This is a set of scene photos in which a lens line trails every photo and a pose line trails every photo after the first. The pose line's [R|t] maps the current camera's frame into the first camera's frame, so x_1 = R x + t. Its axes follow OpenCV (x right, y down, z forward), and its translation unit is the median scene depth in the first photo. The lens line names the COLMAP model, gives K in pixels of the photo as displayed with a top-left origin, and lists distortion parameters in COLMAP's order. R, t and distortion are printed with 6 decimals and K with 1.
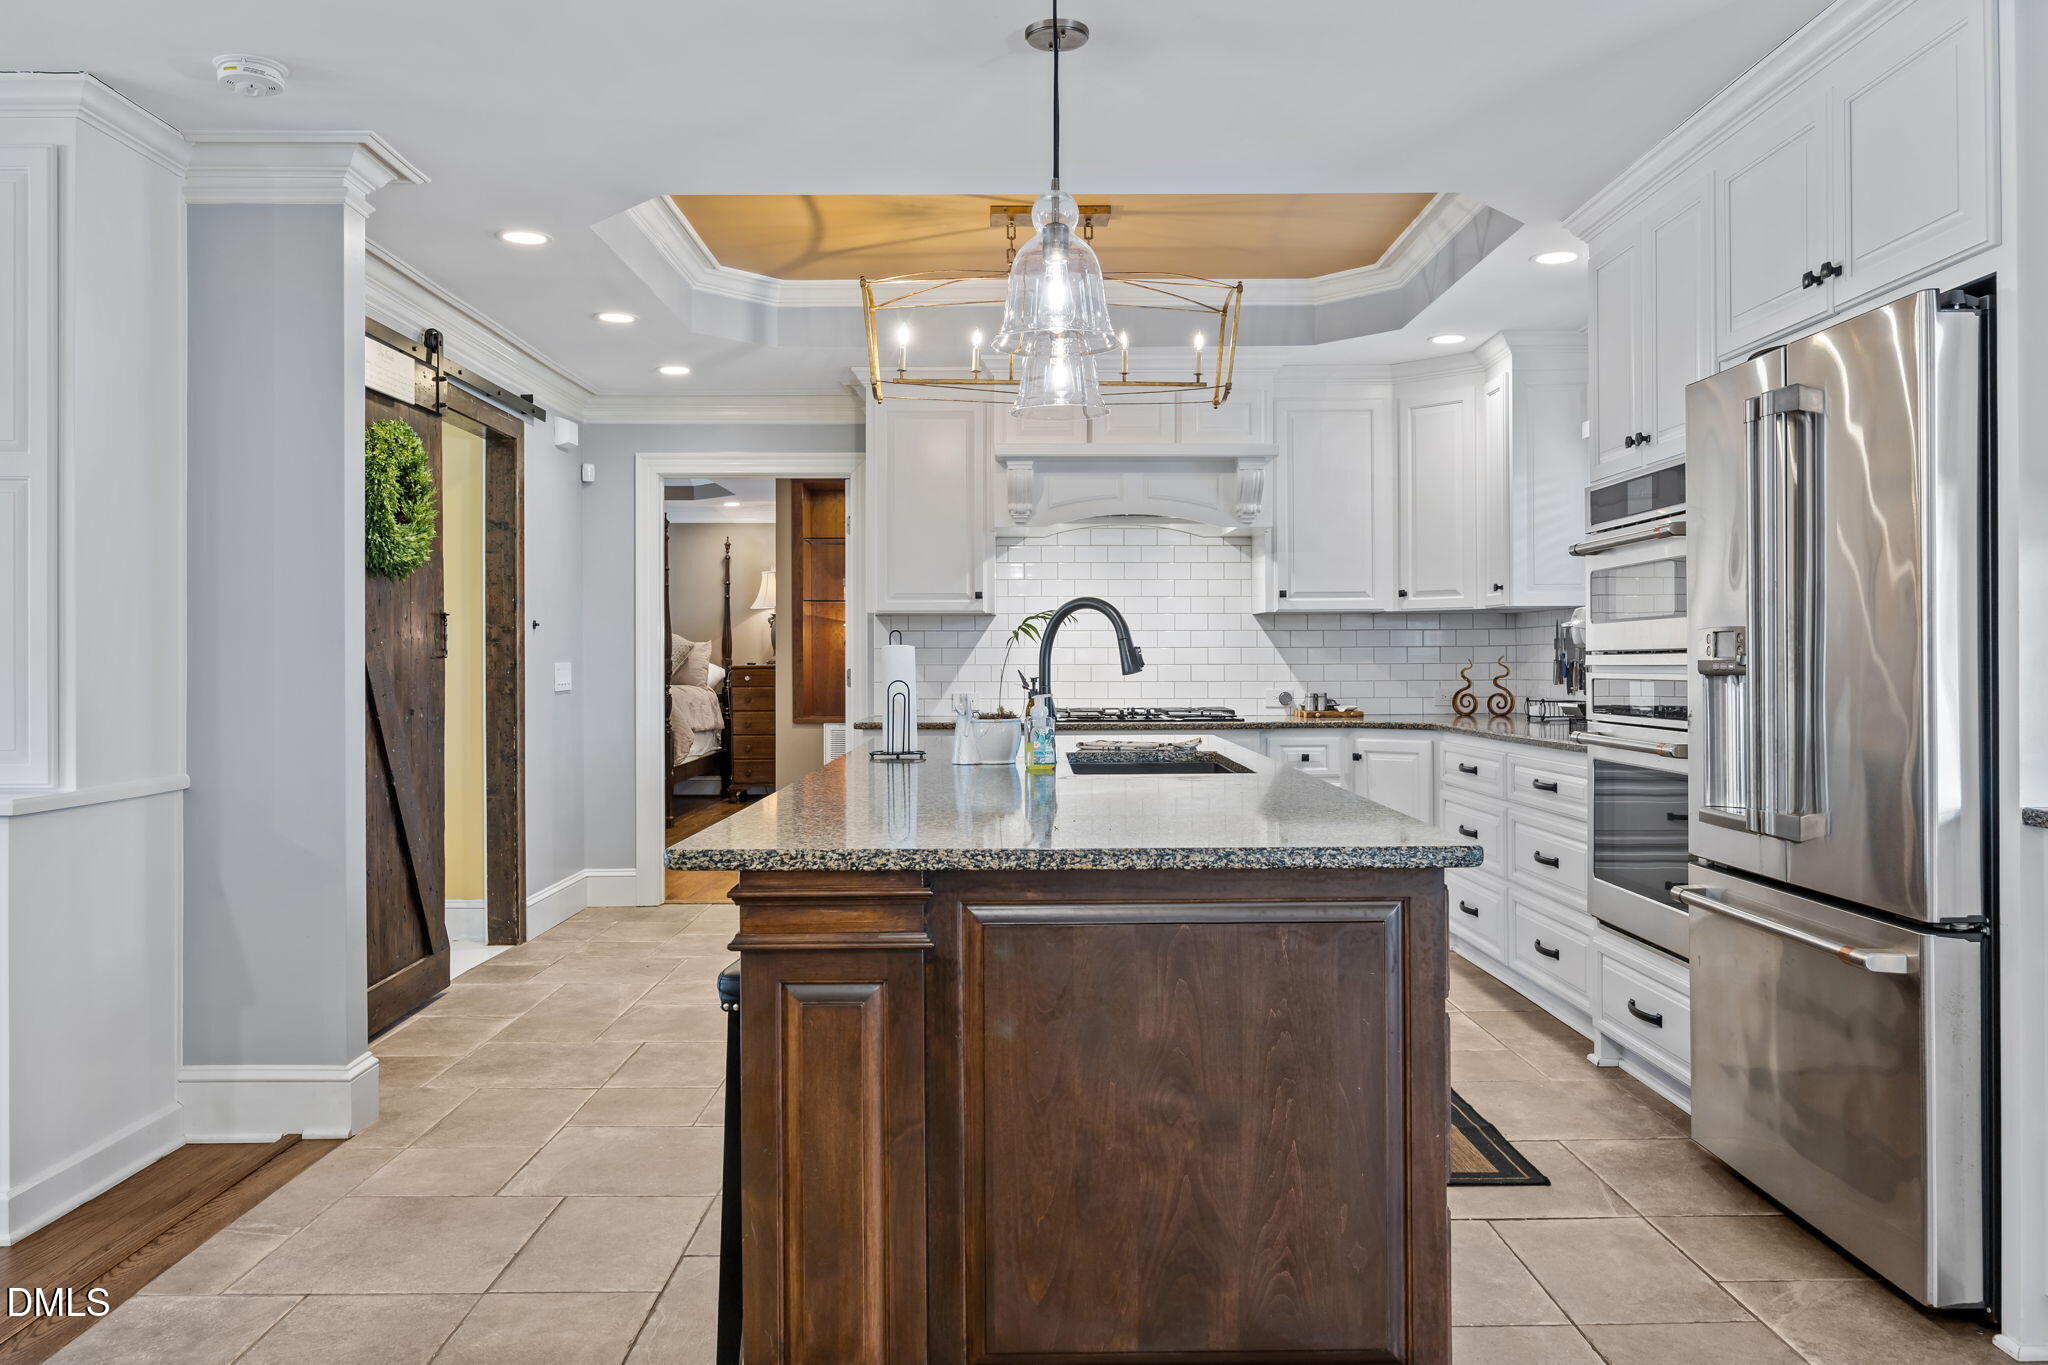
lens RADIAL K [[1484.3, 0, 1020.6], [0, 1484.3, 663.2], [0, 0, 1]] dist [-0.007135, -0.003216]
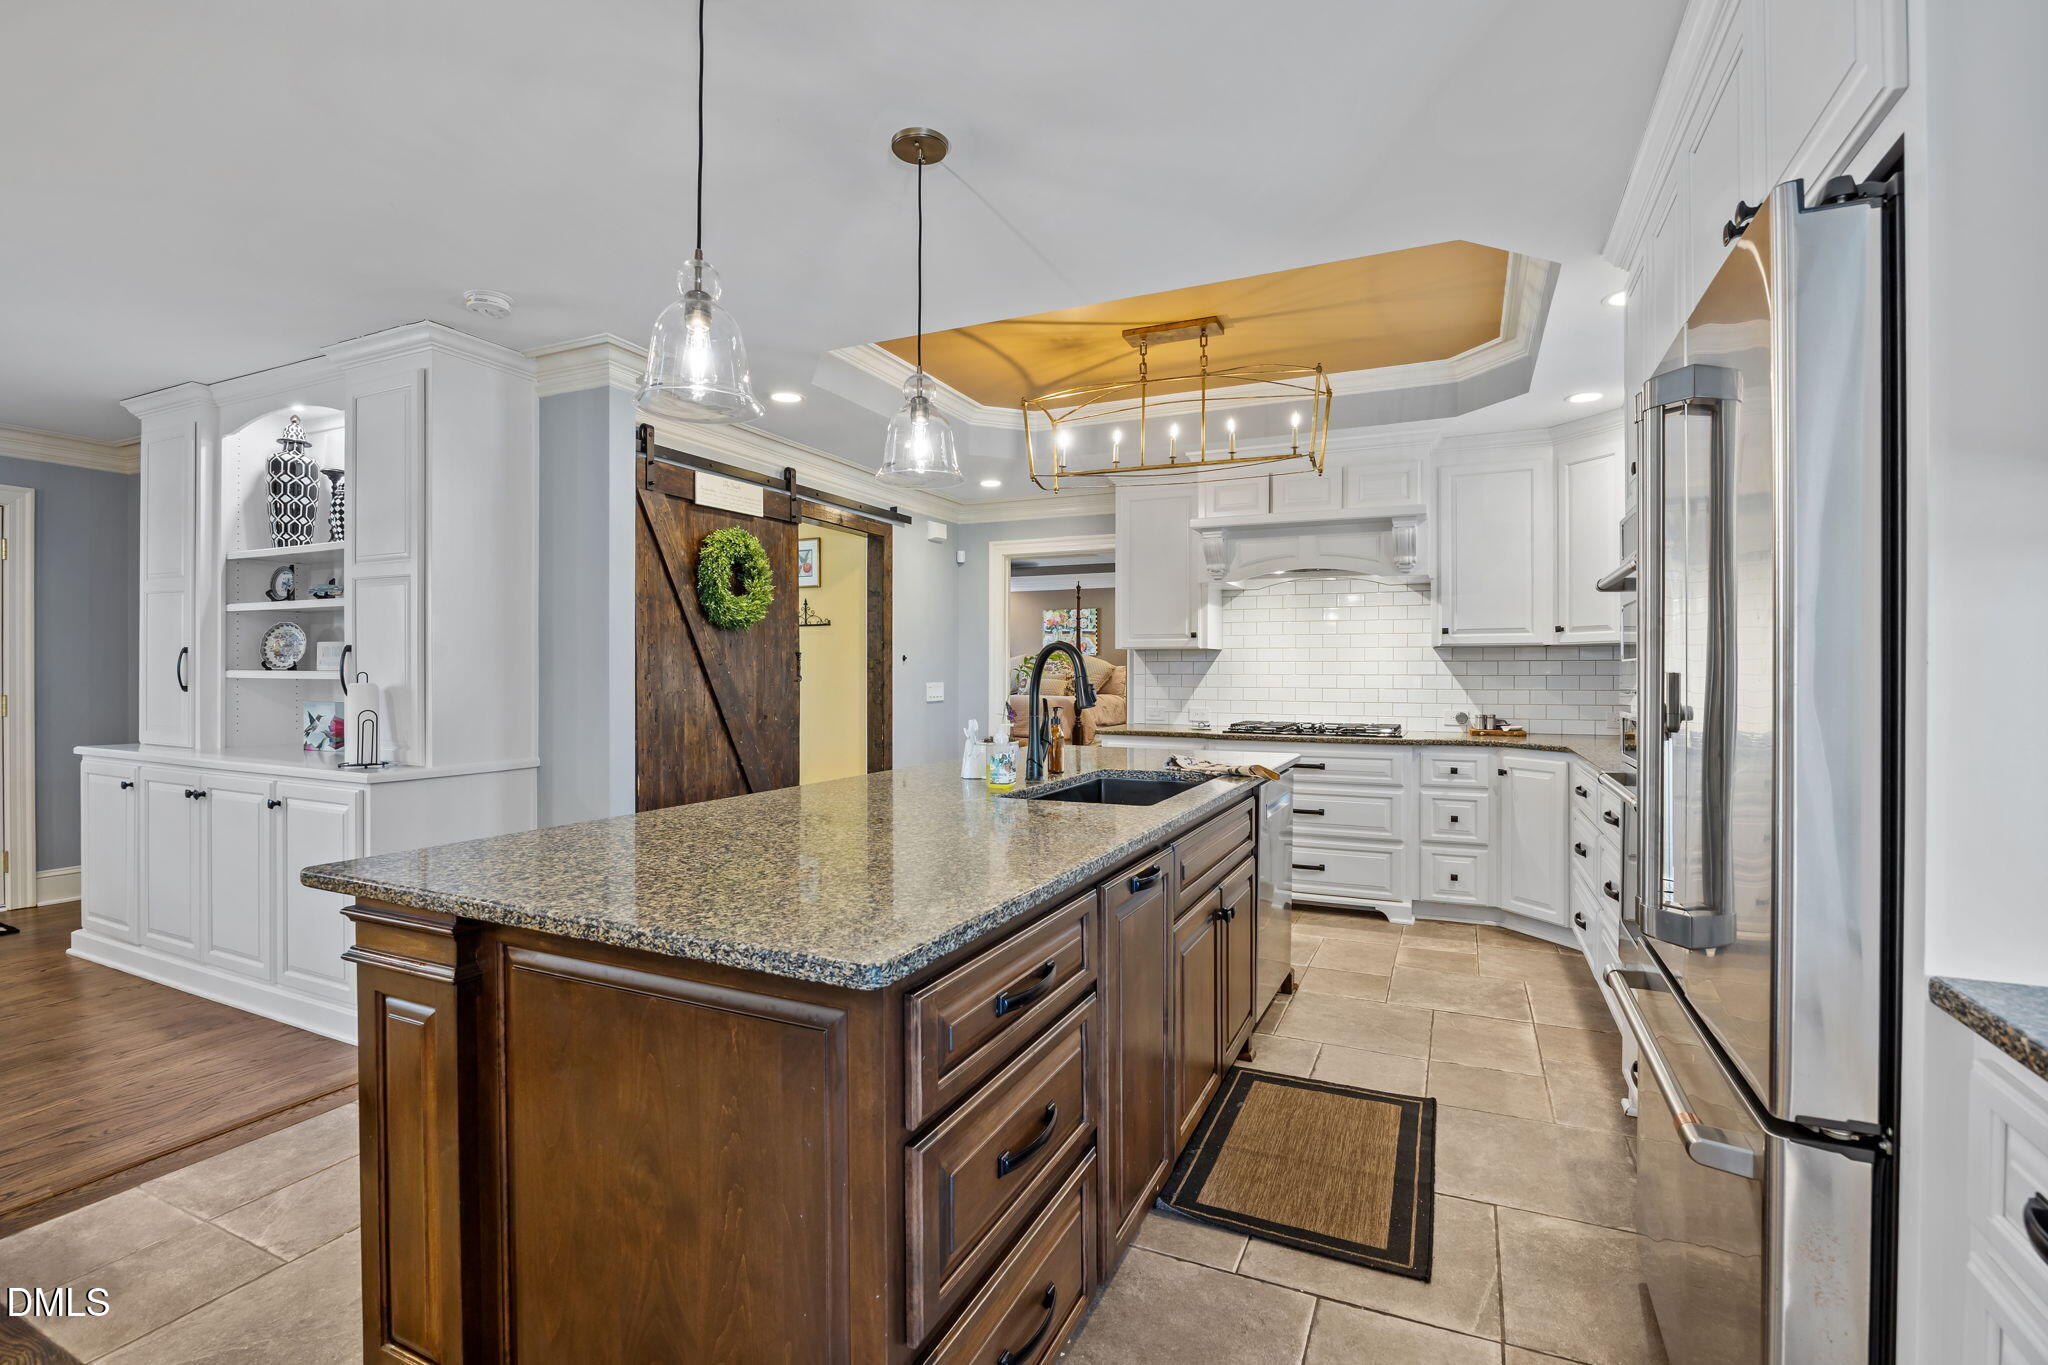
lens RADIAL K [[929.4, 0, 1023.7], [0, 929.4, 678.7], [0, 0, 1]] dist [-0.020602, -0.000478]
pose [[0.903555, 0.007818, -0.428401, 0.226559], [-0.006170, 0.999967, 0.005235, -0.012396], [0.428428, -0.002087, 0.903574, 0.224607]]
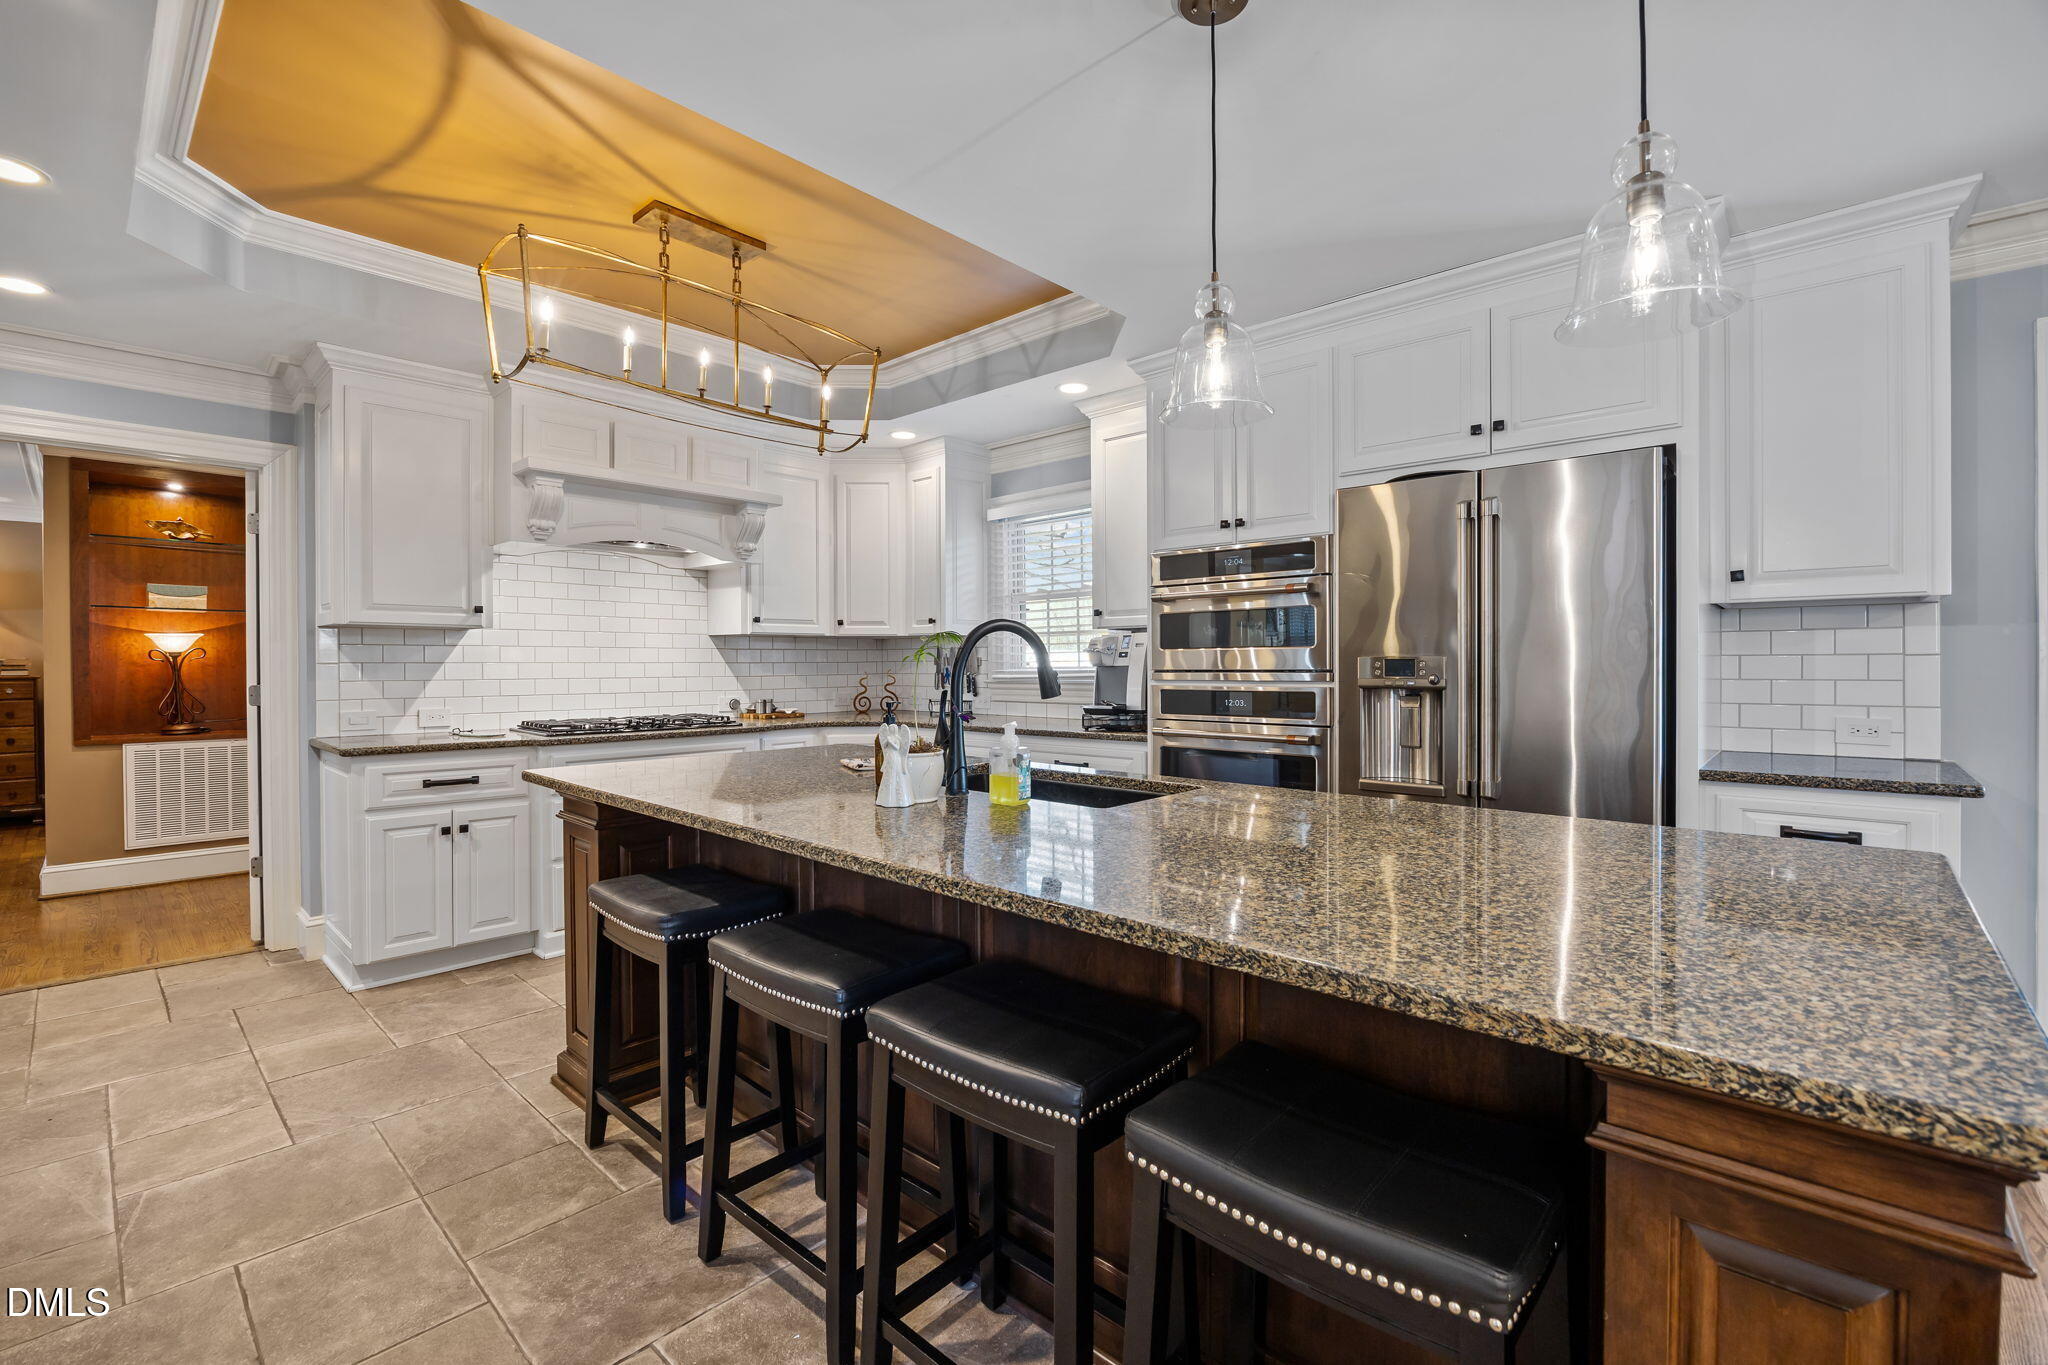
lens RADIAL K [[892.1, 0, 1030.3], [0, 892.1, 670.5], [0, 0, 1]] dist [-0.017779, 0.000535]
pose [[0.674381, -0.004431, 0.738370, -0.255243], [0.001873, 0.999989, 0.004290, -0.008945], [-0.738381, -0.001510, 0.674382, 0.406041]]
